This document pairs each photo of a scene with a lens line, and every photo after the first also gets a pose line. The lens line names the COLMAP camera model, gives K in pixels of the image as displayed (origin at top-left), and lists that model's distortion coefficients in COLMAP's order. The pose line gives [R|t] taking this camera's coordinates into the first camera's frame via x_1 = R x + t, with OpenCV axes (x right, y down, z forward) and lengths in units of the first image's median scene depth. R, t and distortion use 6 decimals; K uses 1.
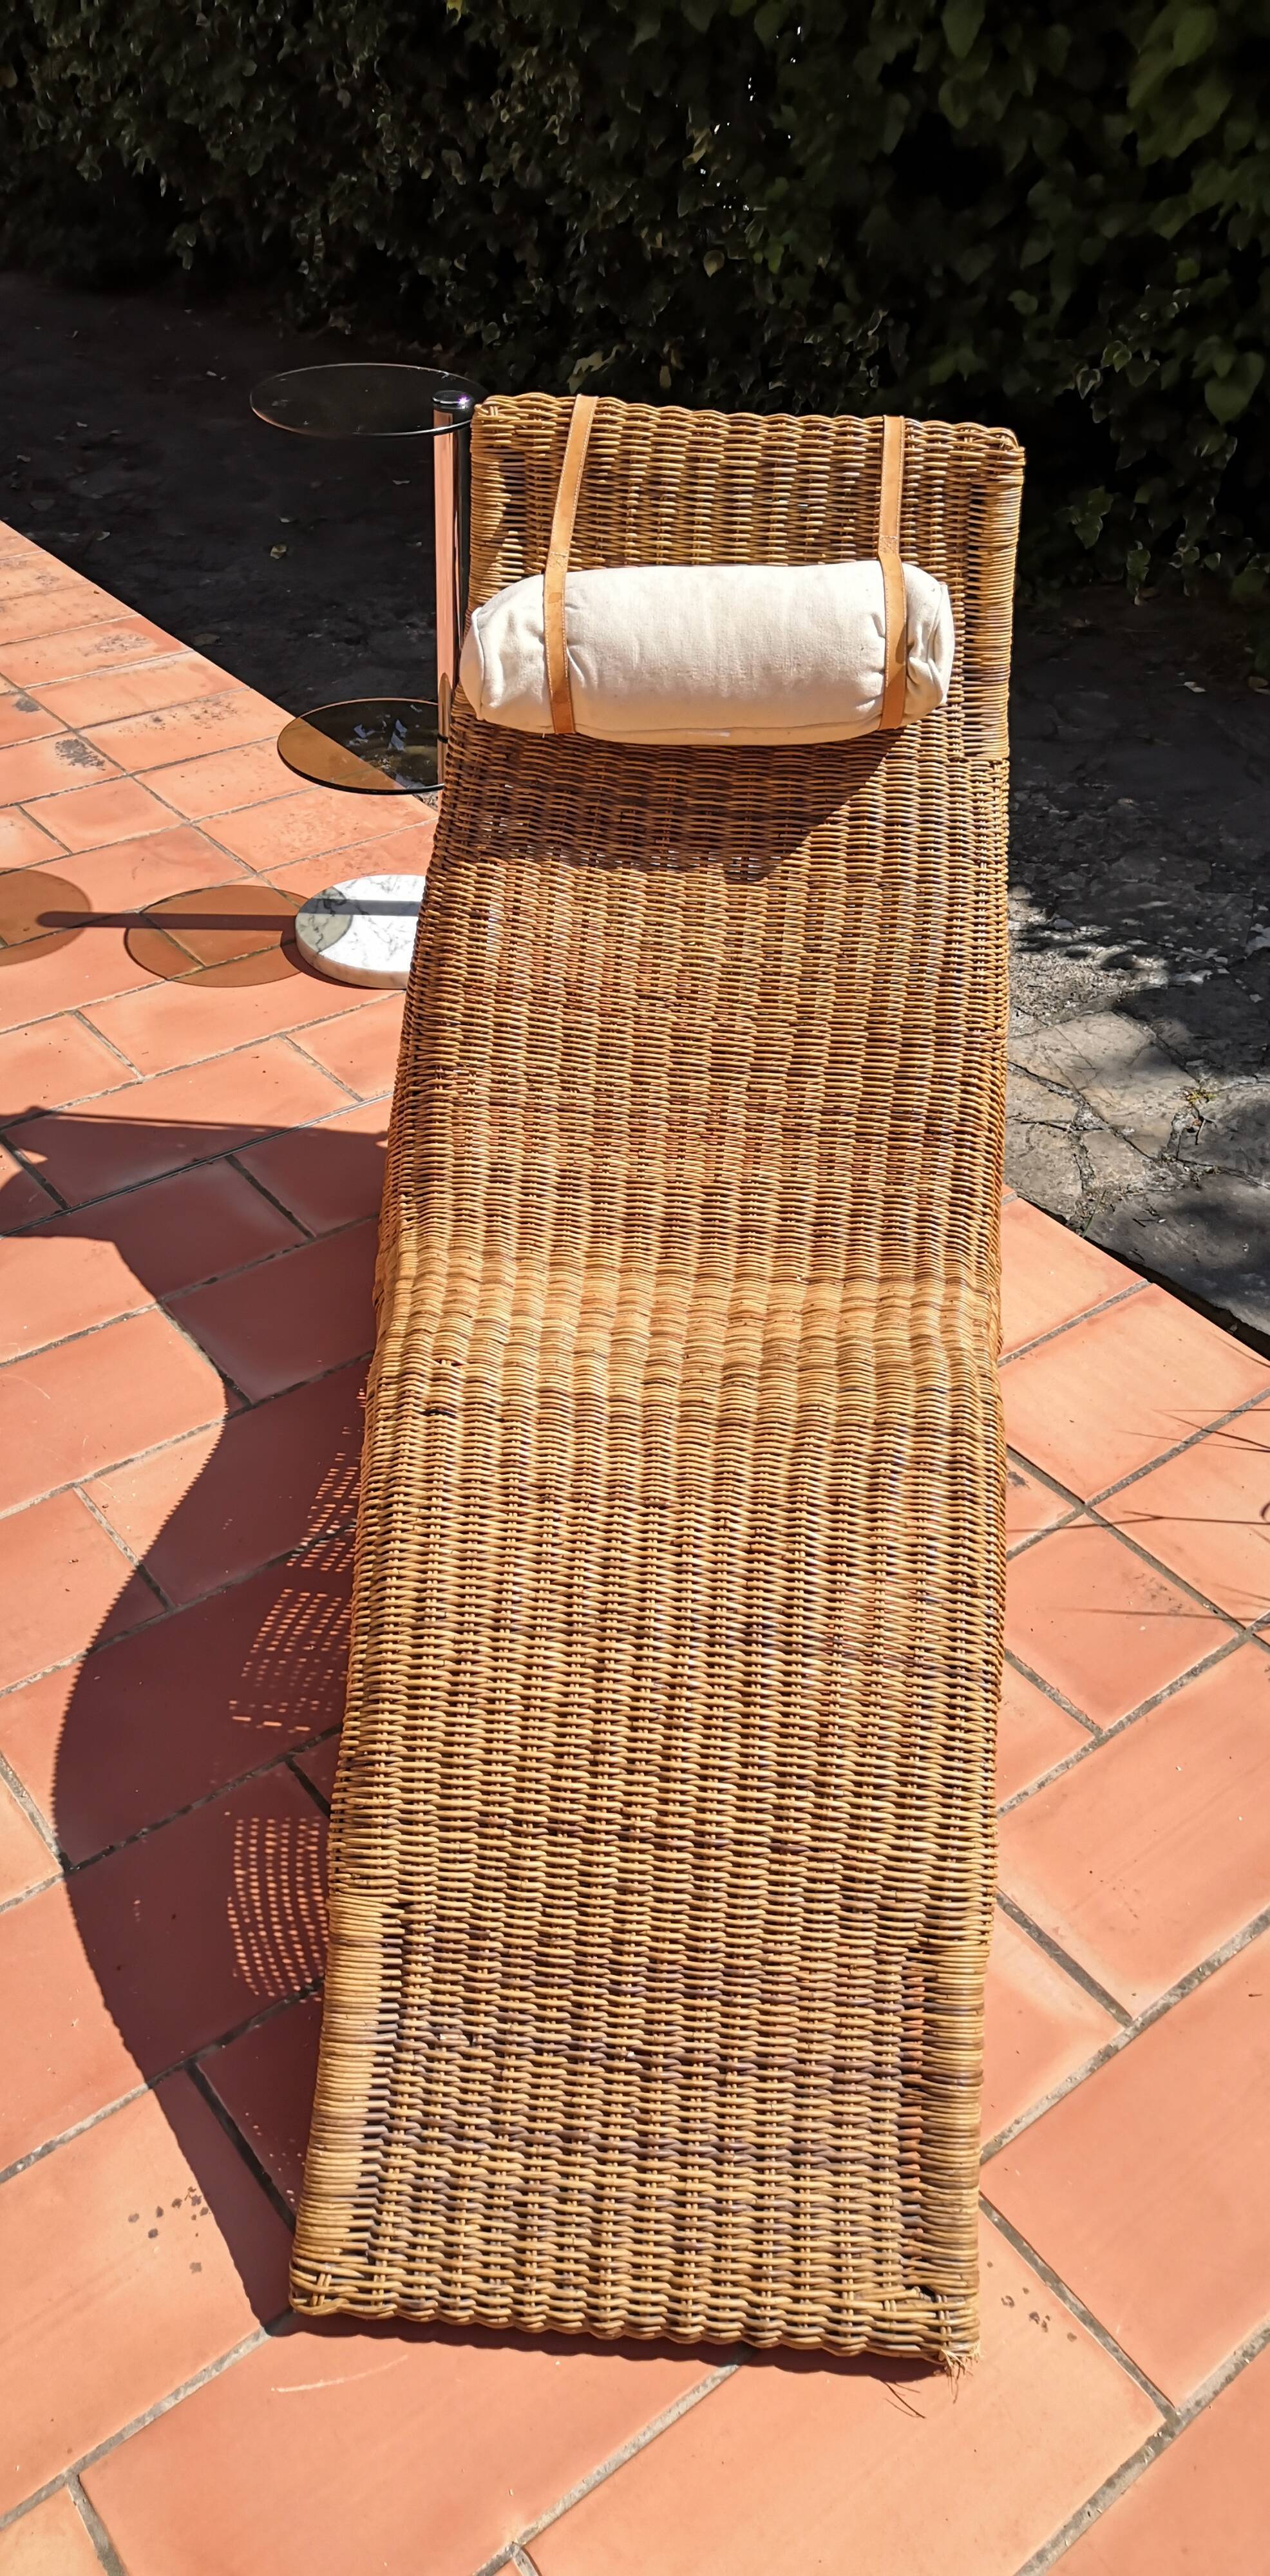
lens RADIAL K [[1916.4, 0, 629.2], [0, 1916.4, 1348.7], [0, 0, 1]] dist [-0.002638, 0.010011]
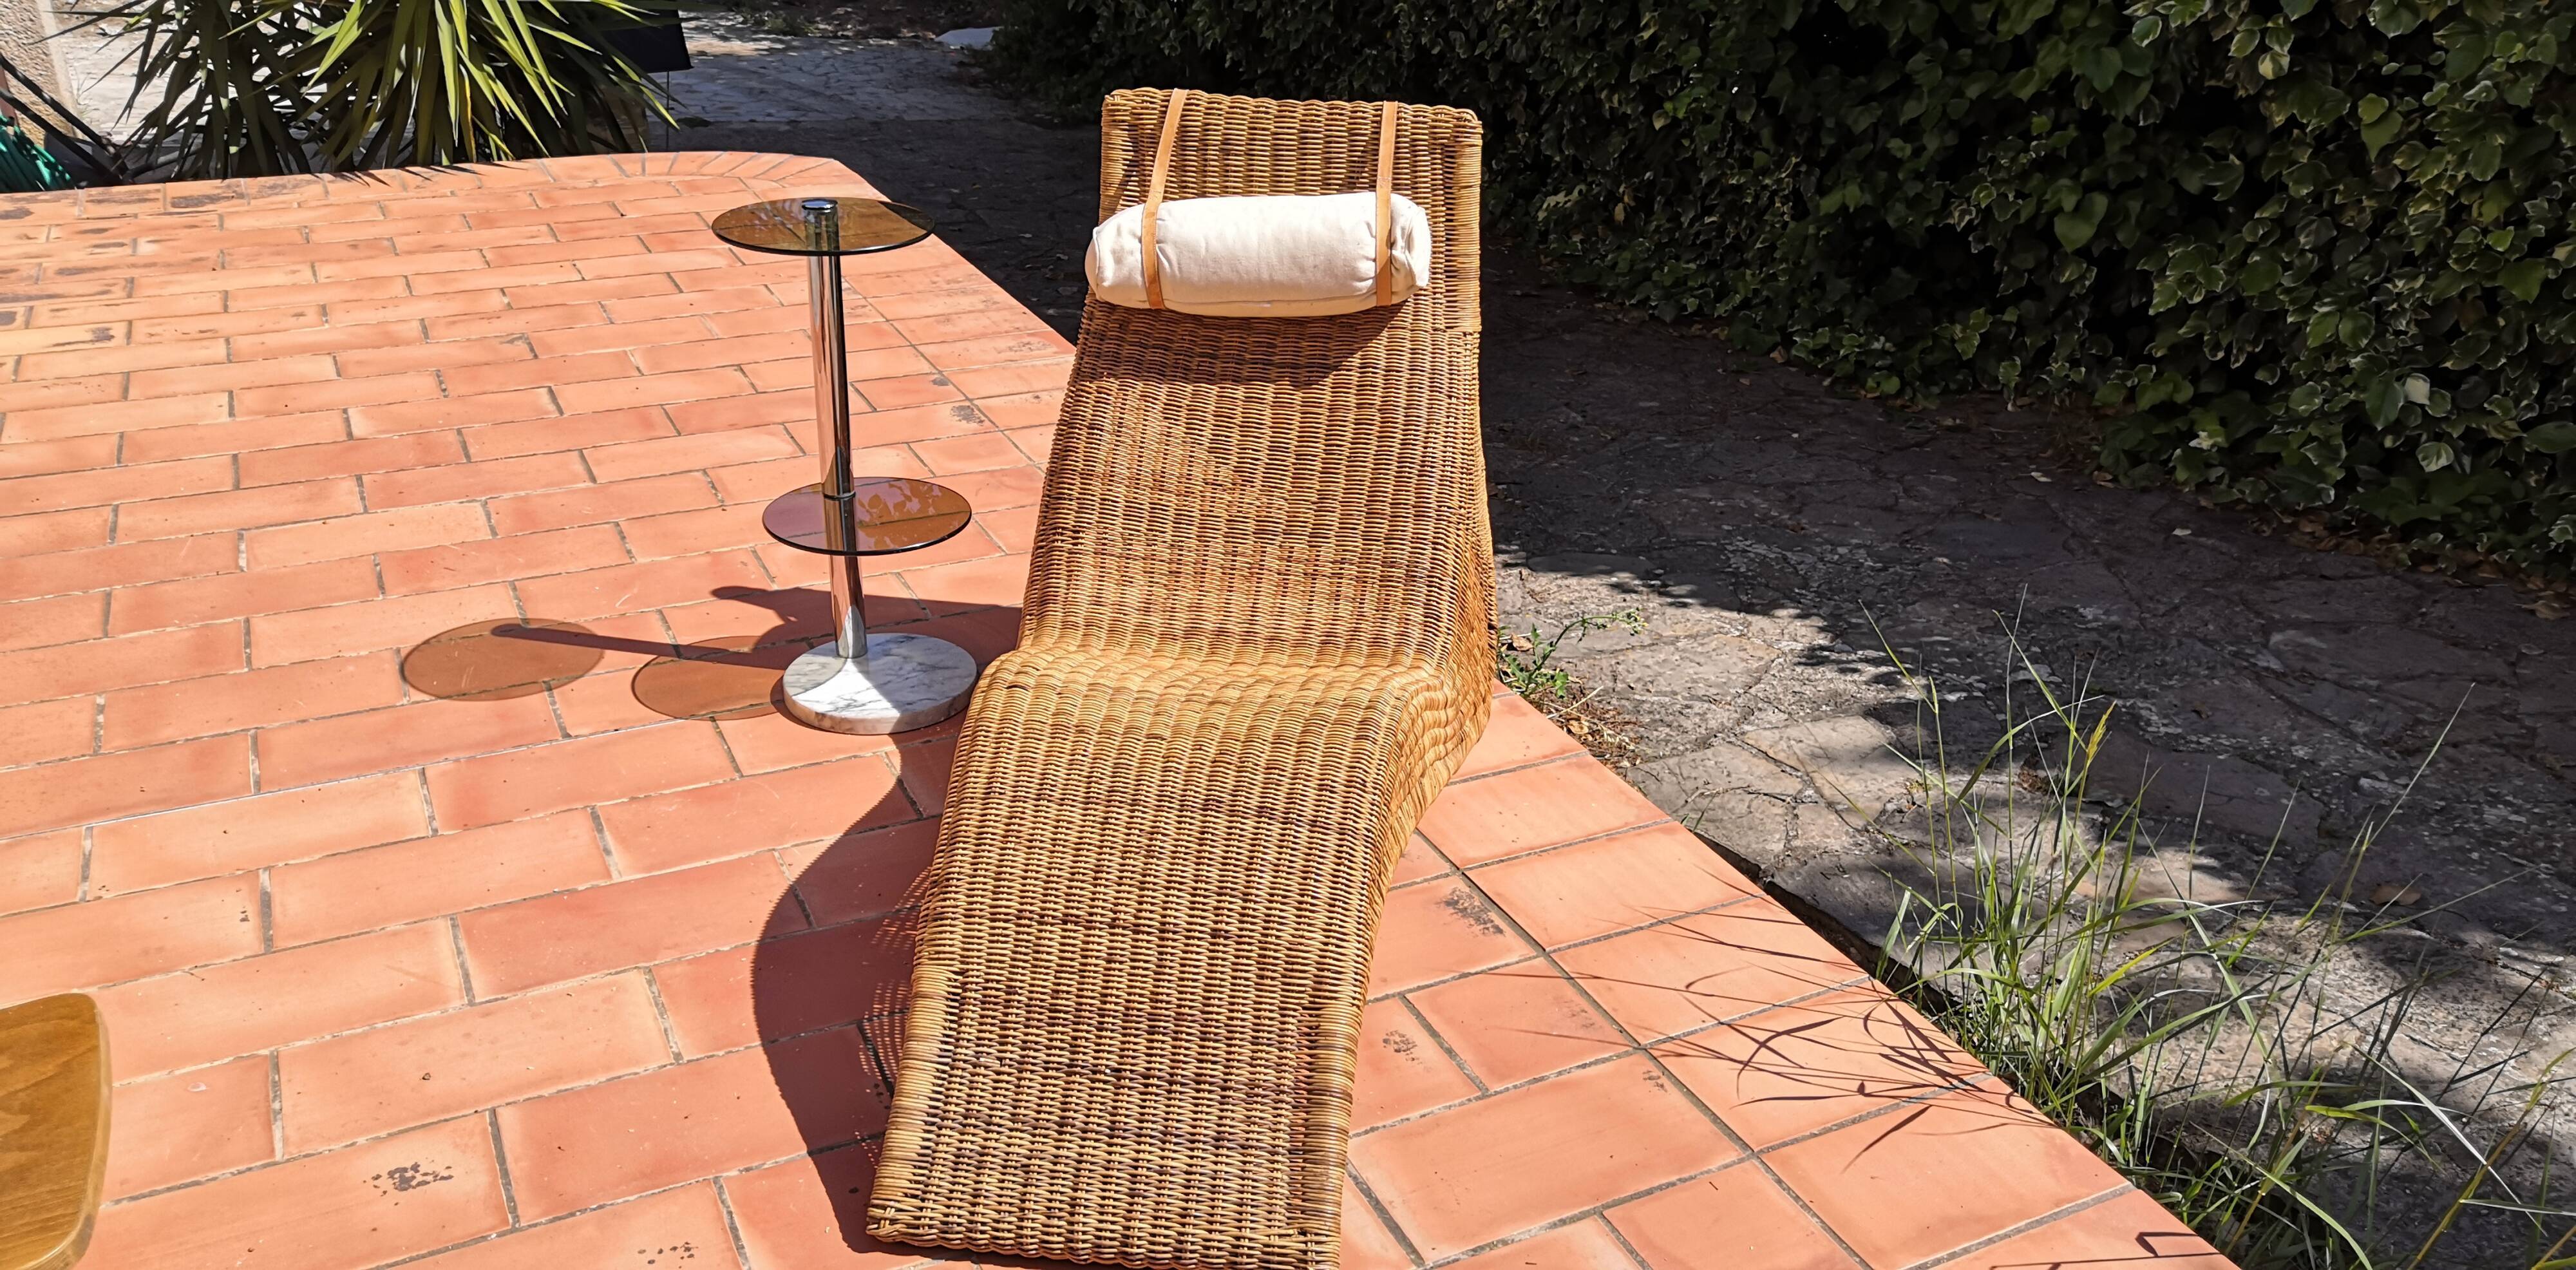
lens RADIAL K [[1945.5, 0, 1291.9], [0, 1945.5, 735.5], [0, 0, 1]] dist [-0.005854, 0.007082]
pose [[0.978026, 0.087885, -0.189055, 0.379461], [-0.127548, 0.969533, -0.209132, 0.286018], [0.164915, 0.228650, 0.959438, -0.309783]]
